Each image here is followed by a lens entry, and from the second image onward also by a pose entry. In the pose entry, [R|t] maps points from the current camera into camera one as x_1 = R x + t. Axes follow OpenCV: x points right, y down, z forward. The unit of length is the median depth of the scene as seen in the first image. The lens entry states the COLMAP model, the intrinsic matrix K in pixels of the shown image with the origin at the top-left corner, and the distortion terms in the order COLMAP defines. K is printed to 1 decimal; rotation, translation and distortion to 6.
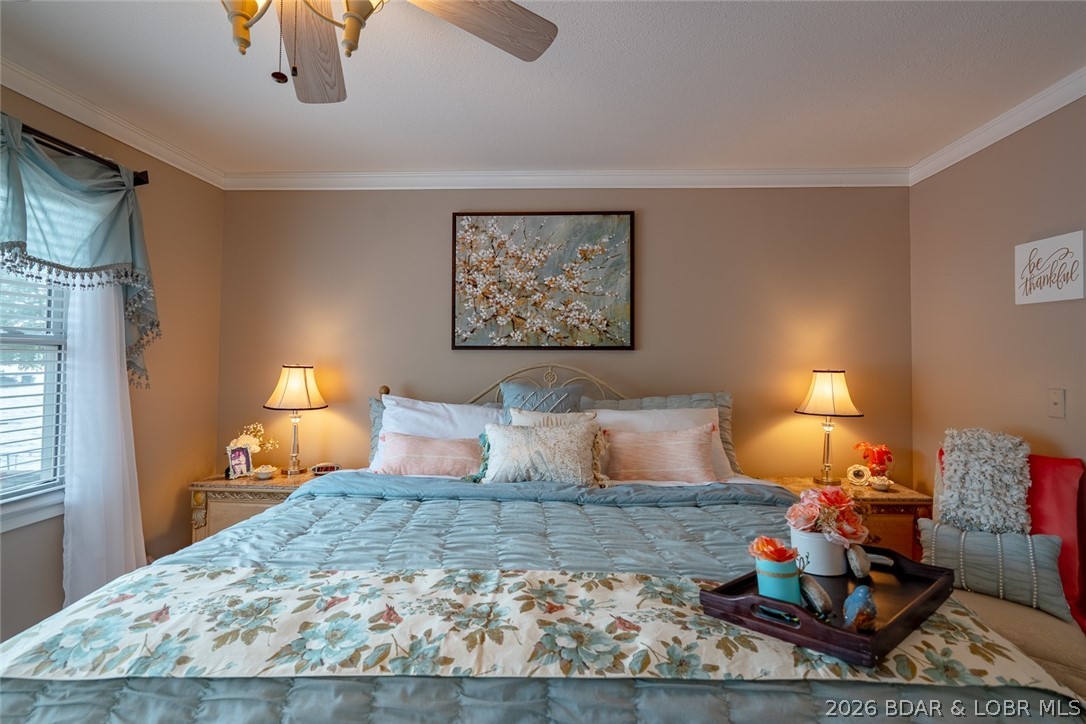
lens RADIAL K [[509.0, 0, 545.2], [0, 509.0, 360.6], [0, 0, 1]] dist [-0.014445, 0.001256]
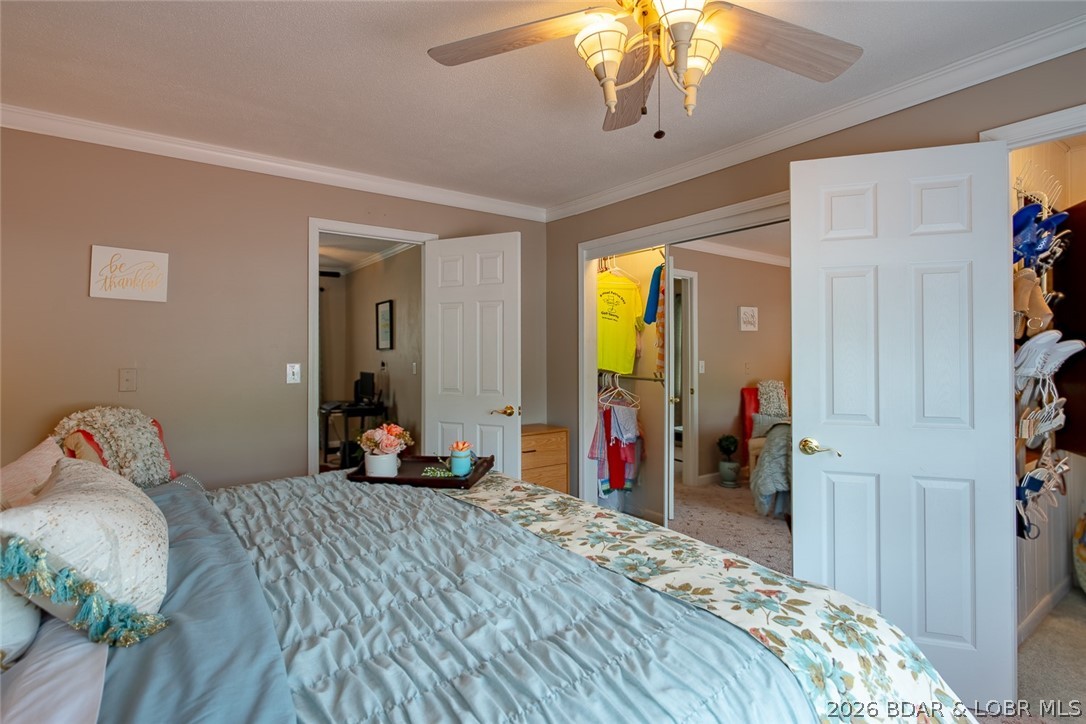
lens RADIAL K [[509.0, 0, 545.8], [0, 509.0, 353.7], [0, 0, 1]] dist [-0.014445, 0.001256]
pose [[-0.590684, -0.013380, 0.806792, -1.342524], [-0.012897, 0.999891, 0.007140, -0.007769], [-0.806800, -0.006187, -0.590792, 1.888653]]
